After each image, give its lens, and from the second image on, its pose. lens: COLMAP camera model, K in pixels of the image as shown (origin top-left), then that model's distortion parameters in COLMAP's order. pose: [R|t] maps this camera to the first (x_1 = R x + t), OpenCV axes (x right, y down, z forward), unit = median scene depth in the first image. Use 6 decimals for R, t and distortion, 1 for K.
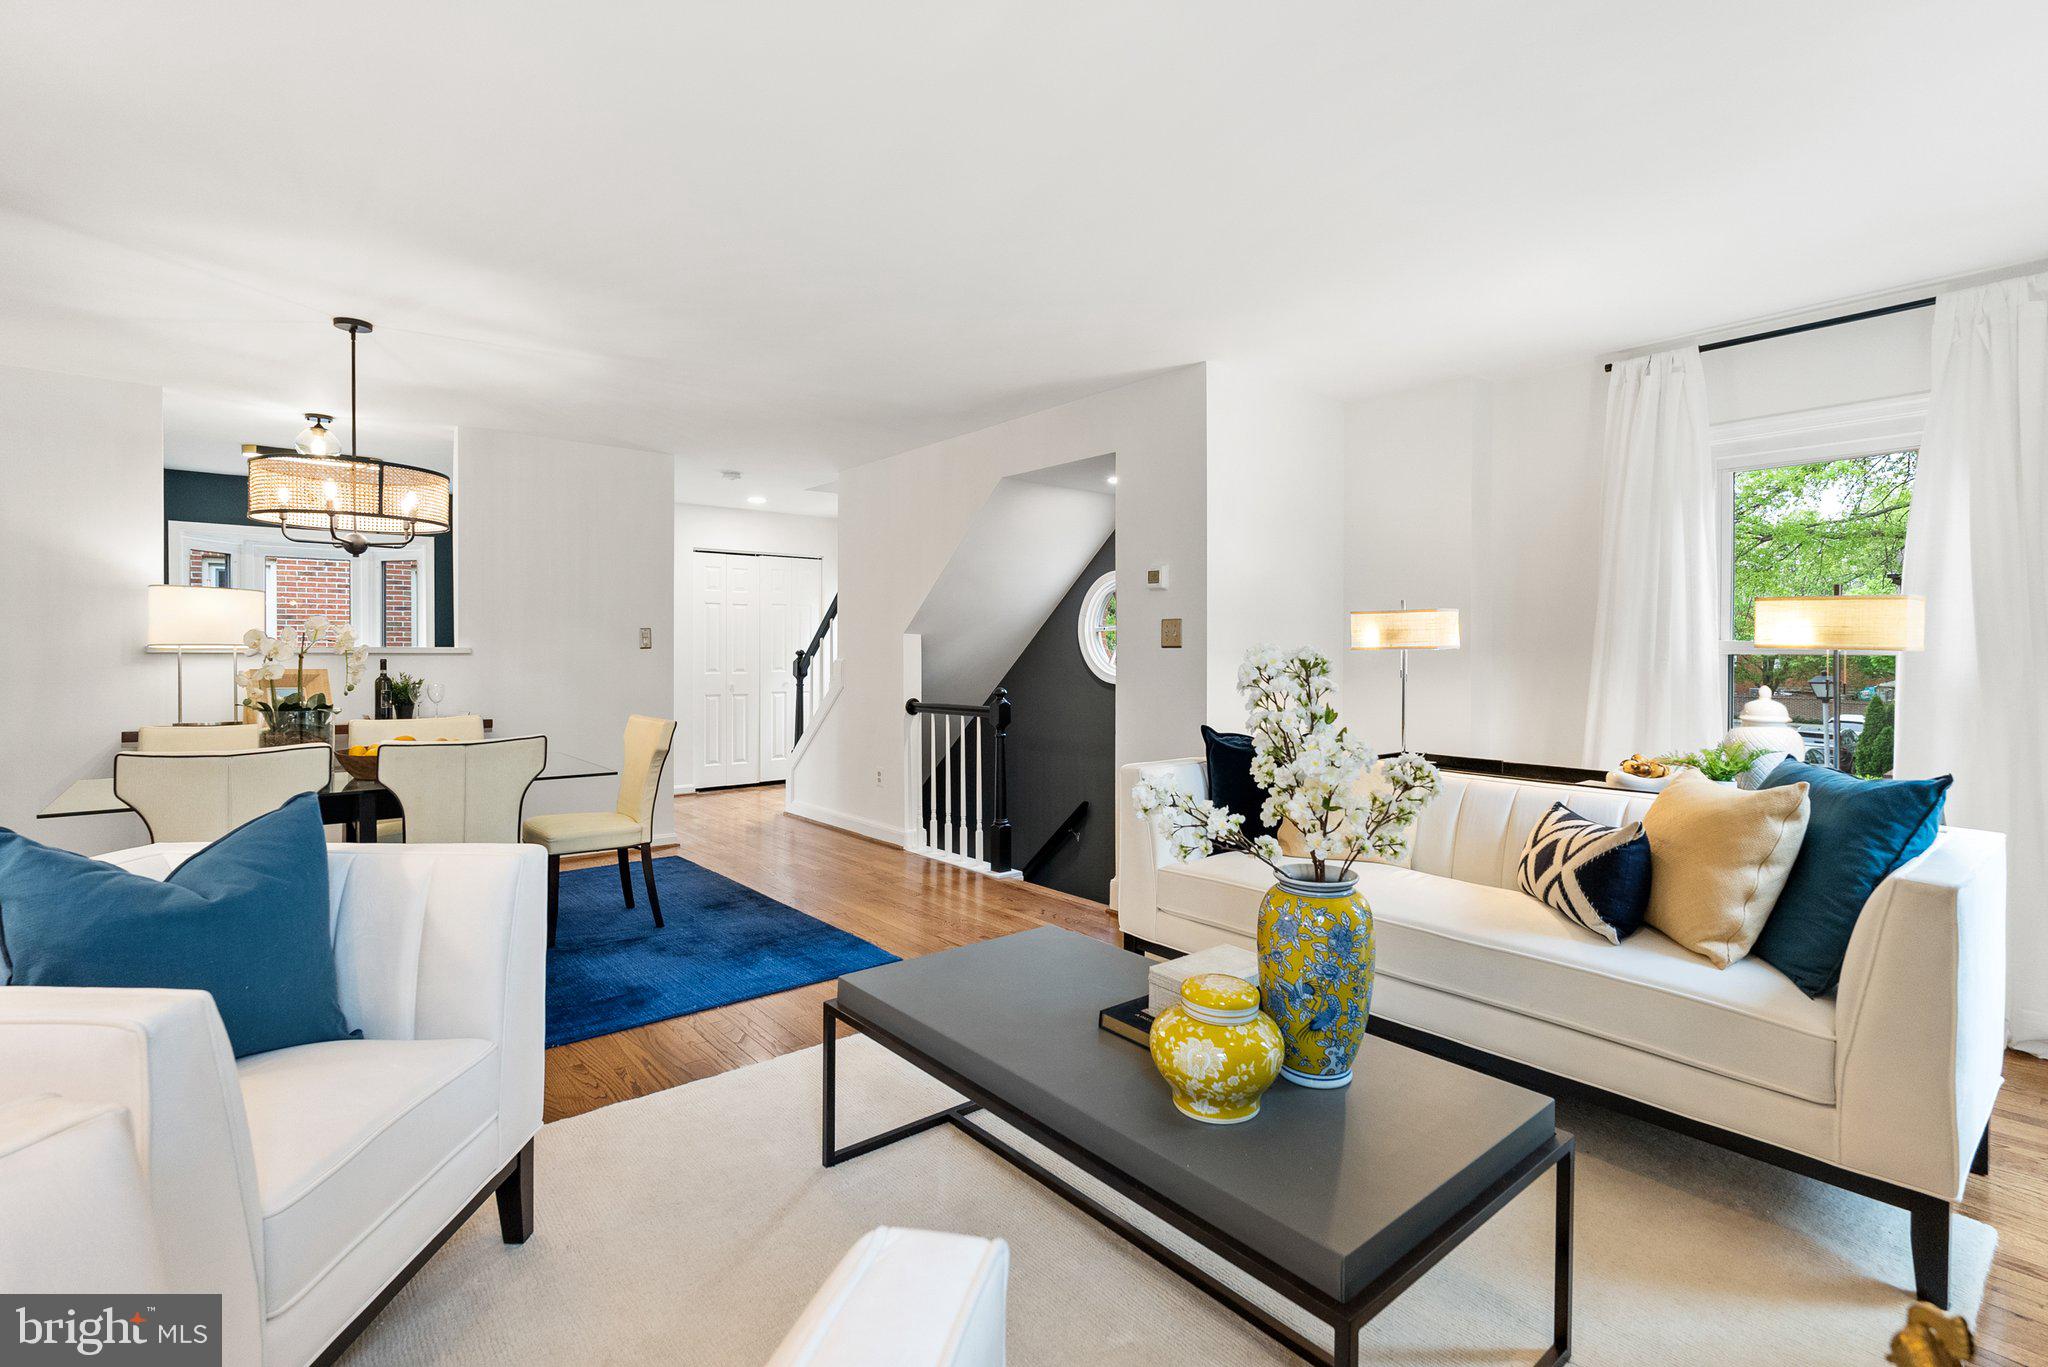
lens RADIAL K [[928.6, 0, 1029.5], [0, 928.6, 655.0], [0, 0, 1]] dist [-0.007551, -0.000546]
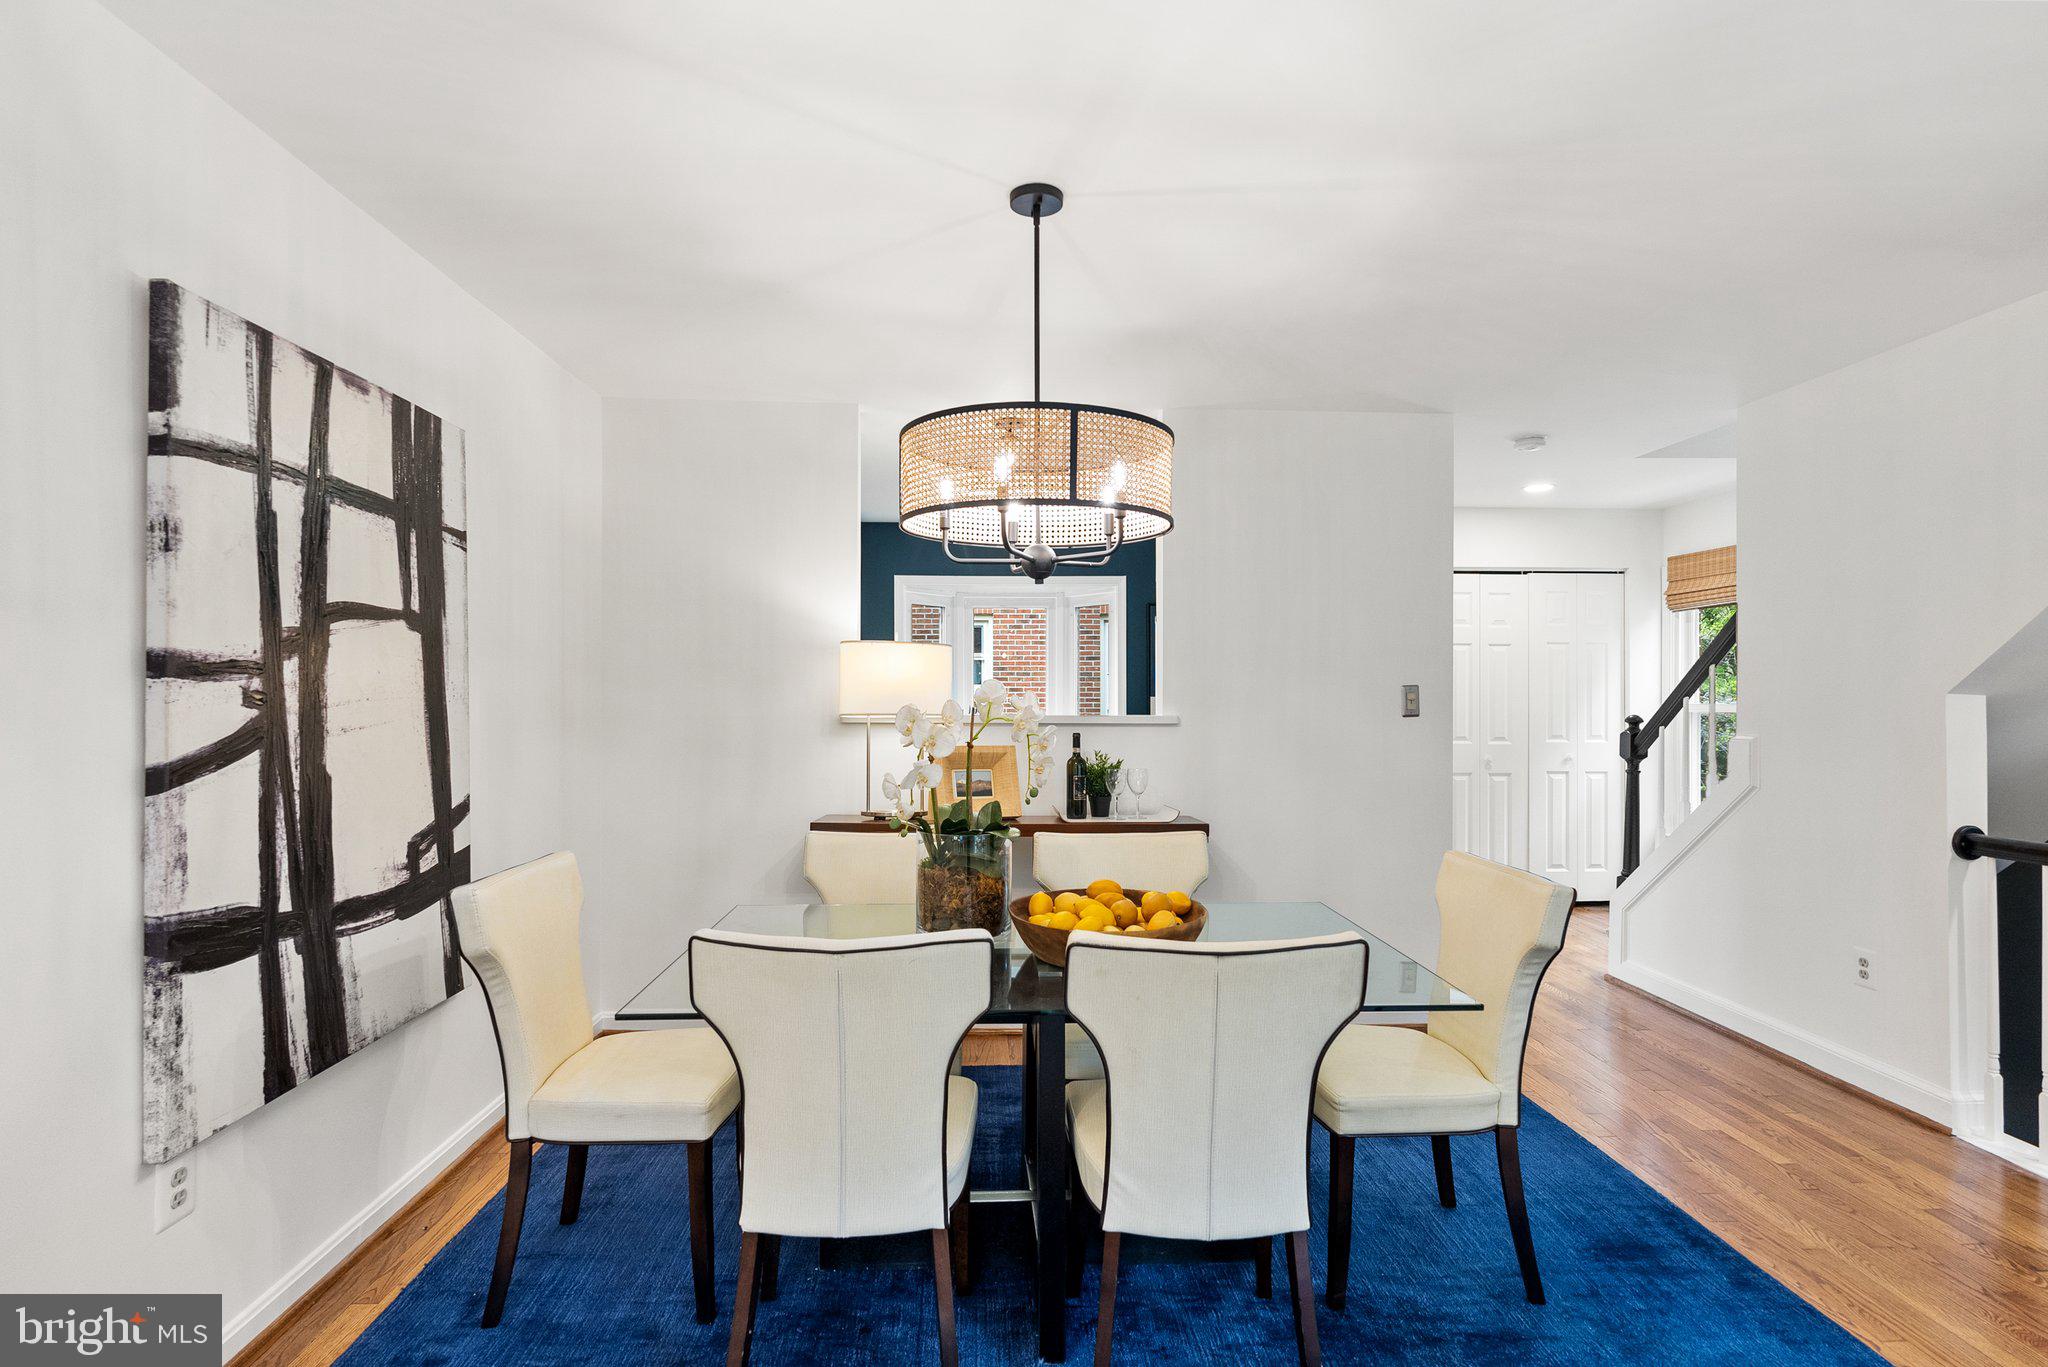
lens RADIAL K [[986.9, 0, 1035.5], [0, 986.9, 685.2], [0, 0, 1]] dist [0.002215, -0.000275]
pose [[0.795808, -0.004531, -0.605532, -0.266946], [-0.004504, 0.999900, -0.013401, -0.024176], [0.605532, 0.013392, 0.795708, 0.380853]]
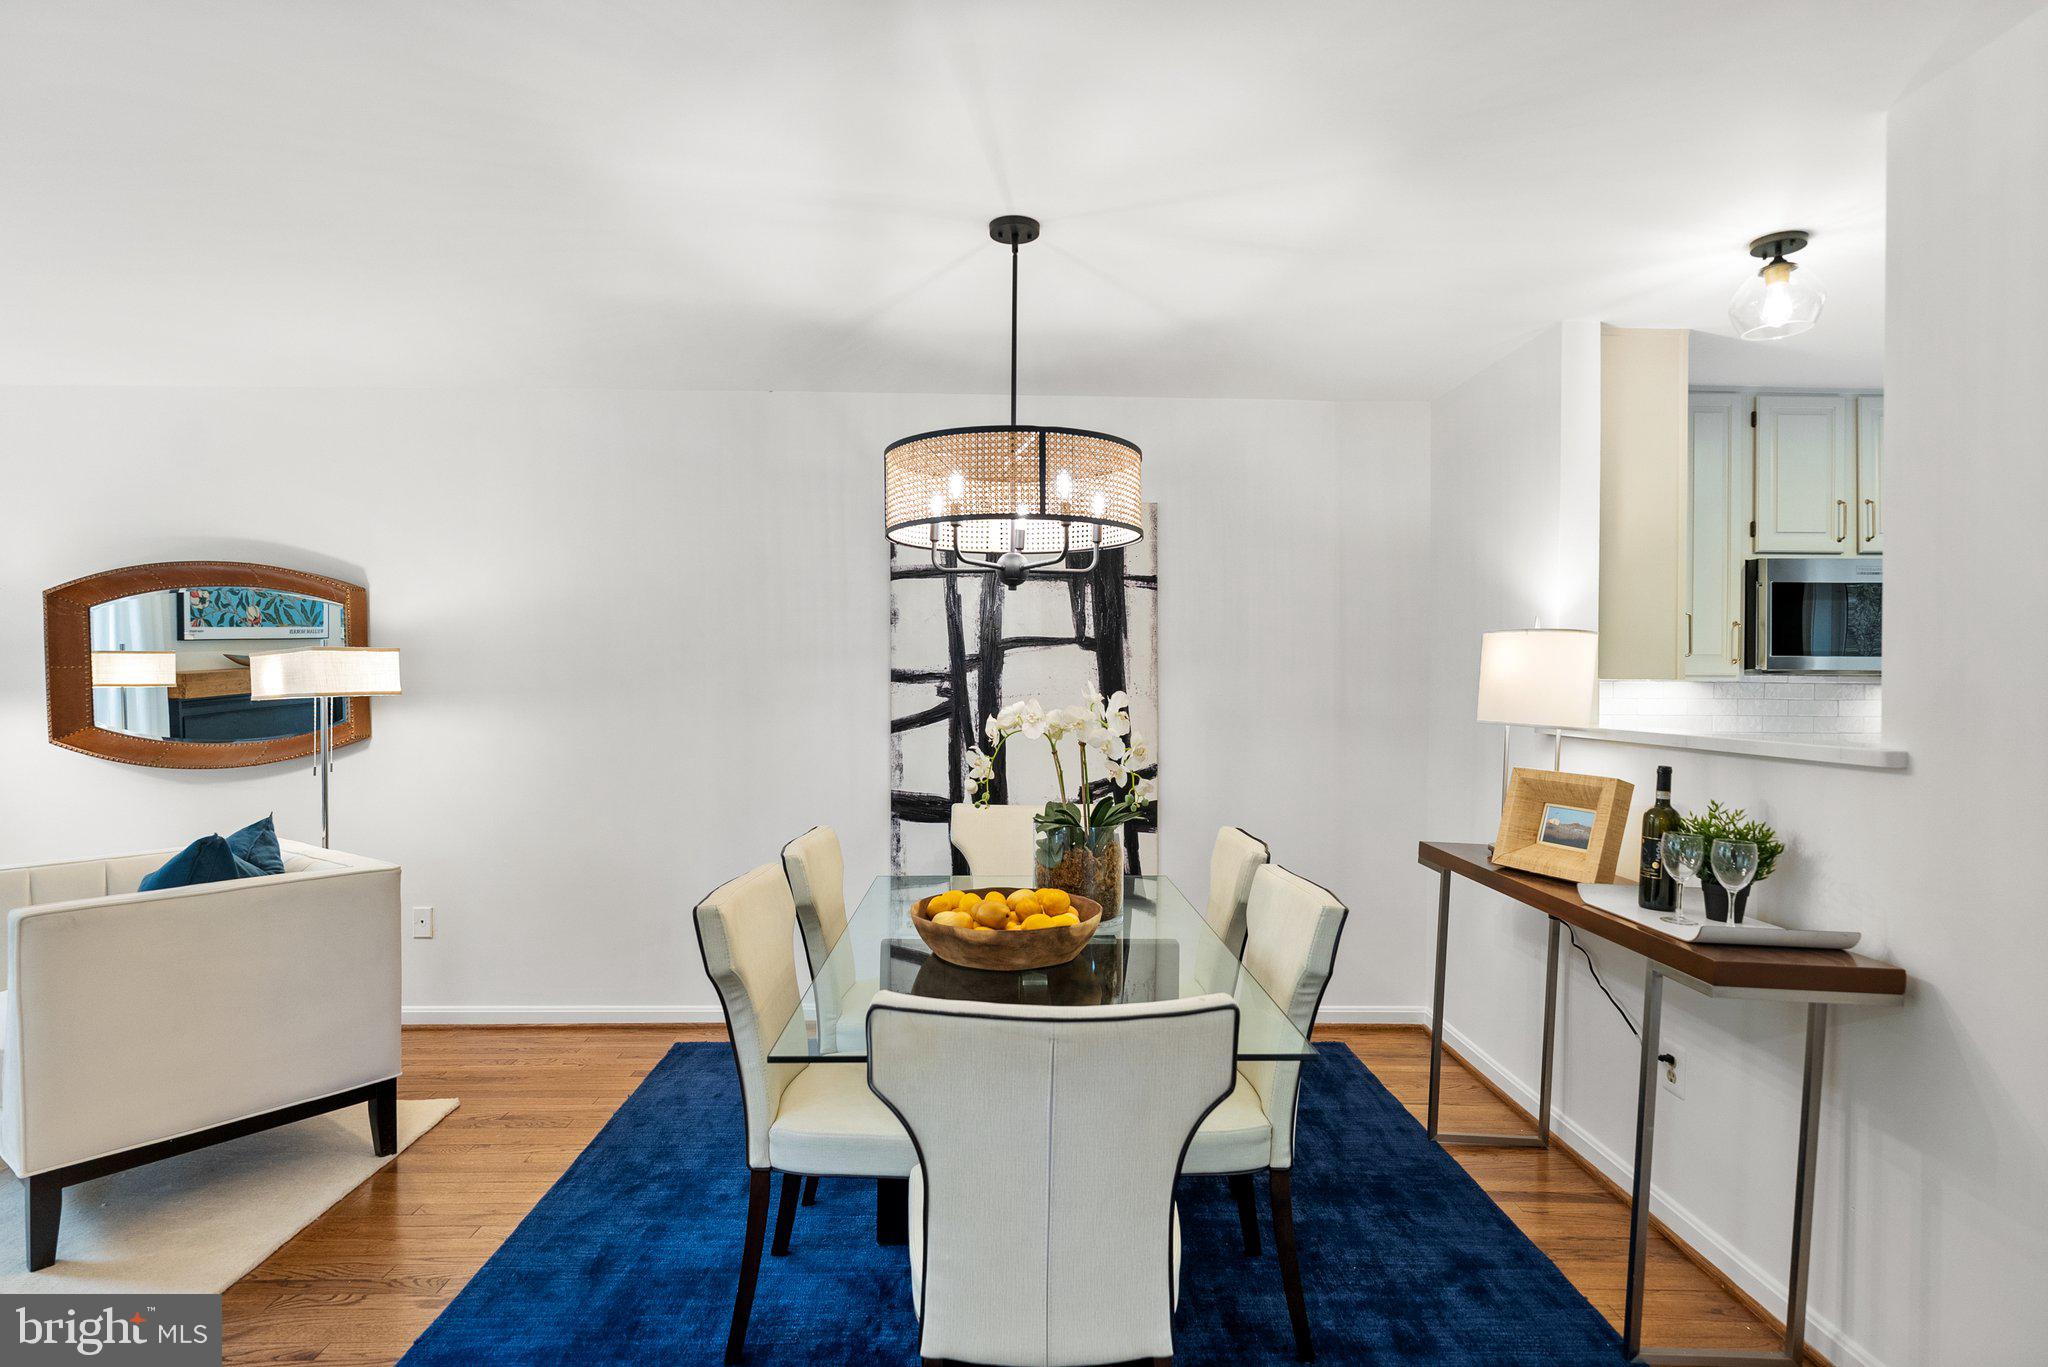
lens RADIAL K [[1080.2, 0, 1029.0], [0, 1080.2, 668.2], [0, 0, 1]] dist [-0.007159, 0.003594]
pose [[-0.624771, -0.017162, -0.780620, -0.120127], [-0.014148, 0.999843, -0.010659, -0.034232], [0.780680, 0.004385, -0.624915, 1.152947]]
